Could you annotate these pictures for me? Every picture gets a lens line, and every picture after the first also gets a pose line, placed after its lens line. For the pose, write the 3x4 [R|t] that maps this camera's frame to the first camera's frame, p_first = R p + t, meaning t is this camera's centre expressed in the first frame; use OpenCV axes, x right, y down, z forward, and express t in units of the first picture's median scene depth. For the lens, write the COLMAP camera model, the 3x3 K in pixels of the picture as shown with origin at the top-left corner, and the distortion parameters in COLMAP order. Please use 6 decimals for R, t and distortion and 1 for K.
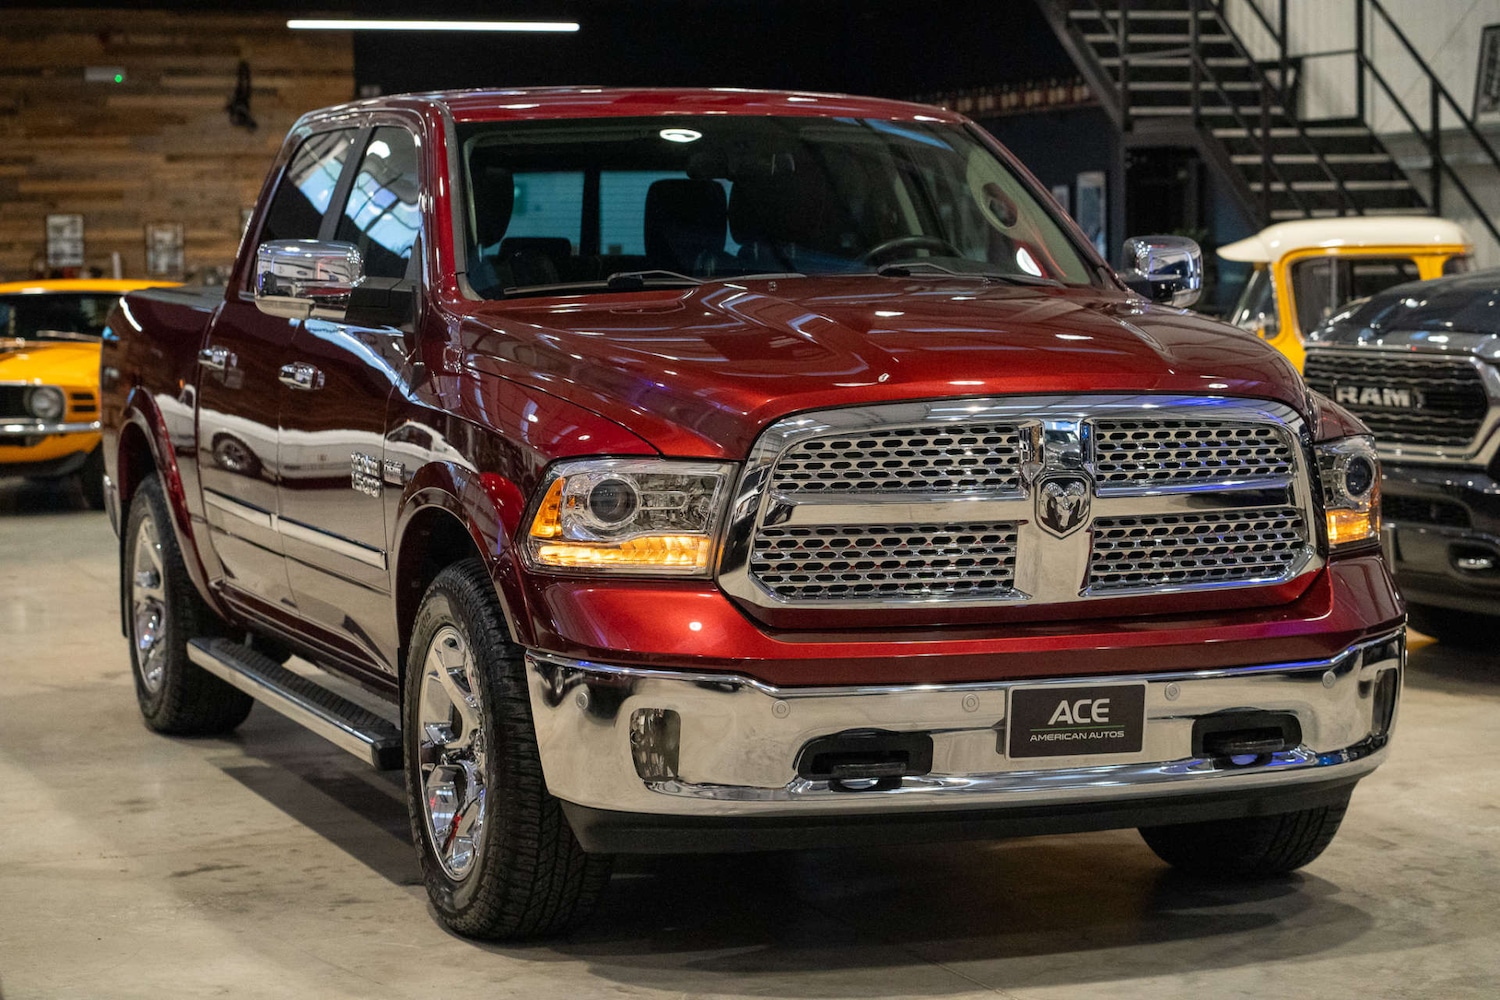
lens RADIAL K [[3573.9, 0, 743.6], [0, 3573.9, 501.3], [0, 0, 1]] dist [0.192936, -3.260258]
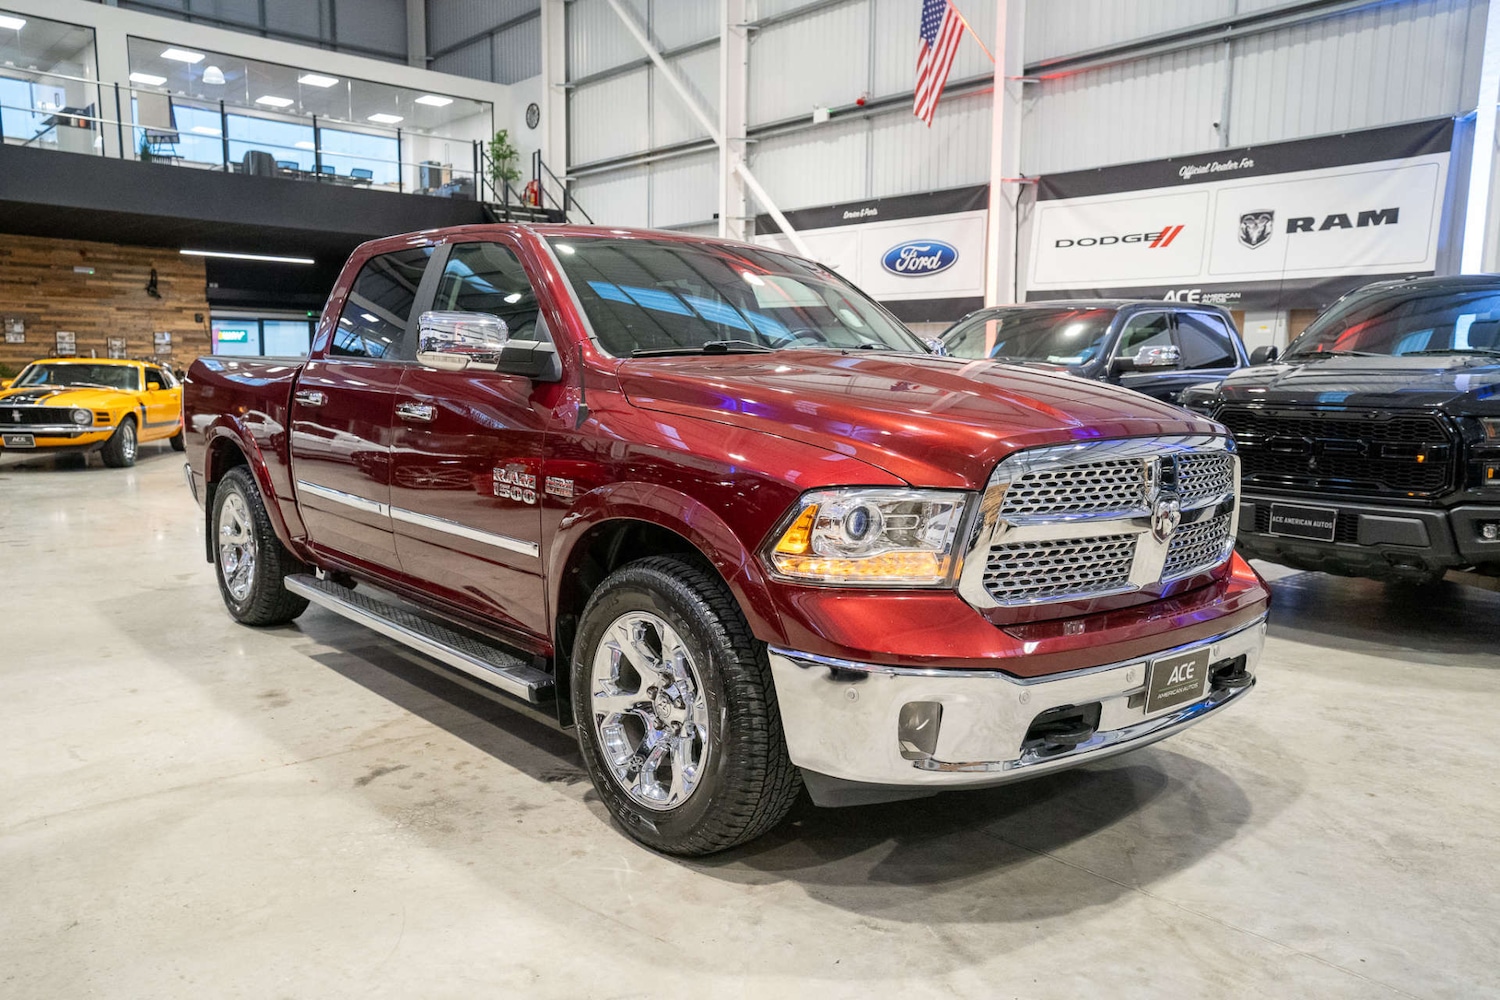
lens RADIAL K [[1154.0, 0, 747.7], [0, 1154.0, 499.2], [0, 0, 1]] dist [-0.010496, 0.085818]
pose [[0.934358, -0.015718, 0.355990, -0.050728], [0.000310, 0.999062, 0.043298, -0.006025], [-0.356337, -0.040346, 0.933486, 0.158795]]
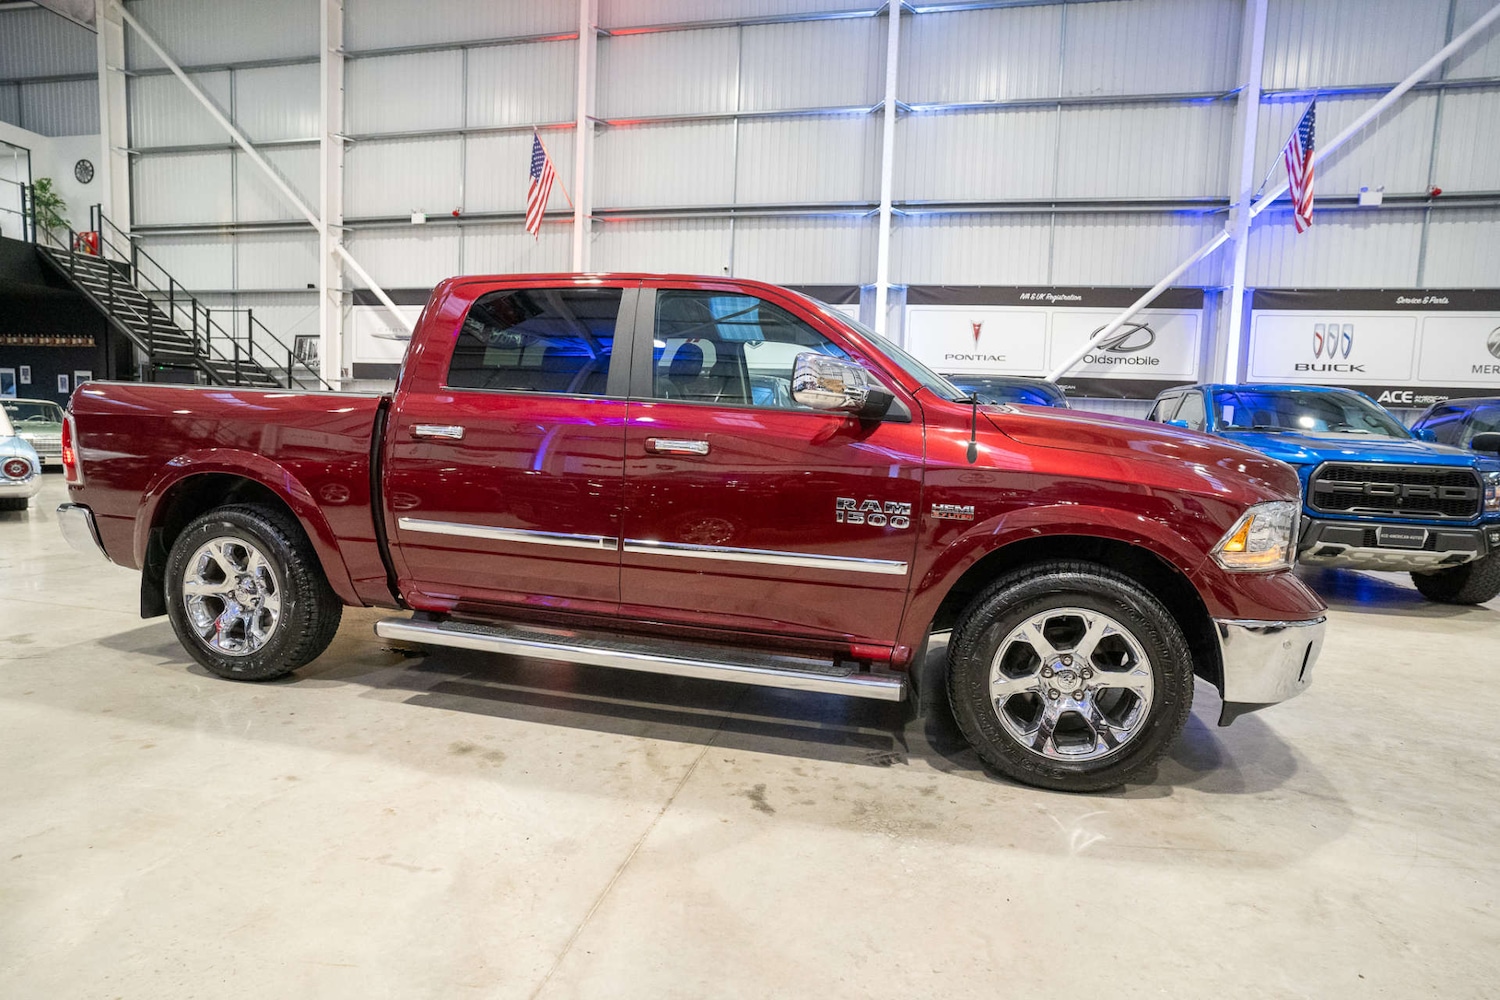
lens RADIAL K [[782.1, 0, 750.0], [0, 782.1, 500.0], [0, 0, 1]] dist [-0.063316, 0.039275]
pose [[0.540340, -0.040975, 0.840449, -0.117472], [0.015510, 0.999129, 0.038739, -0.007531], [-0.841304, -0.007897, 0.540505, 0.244828]]
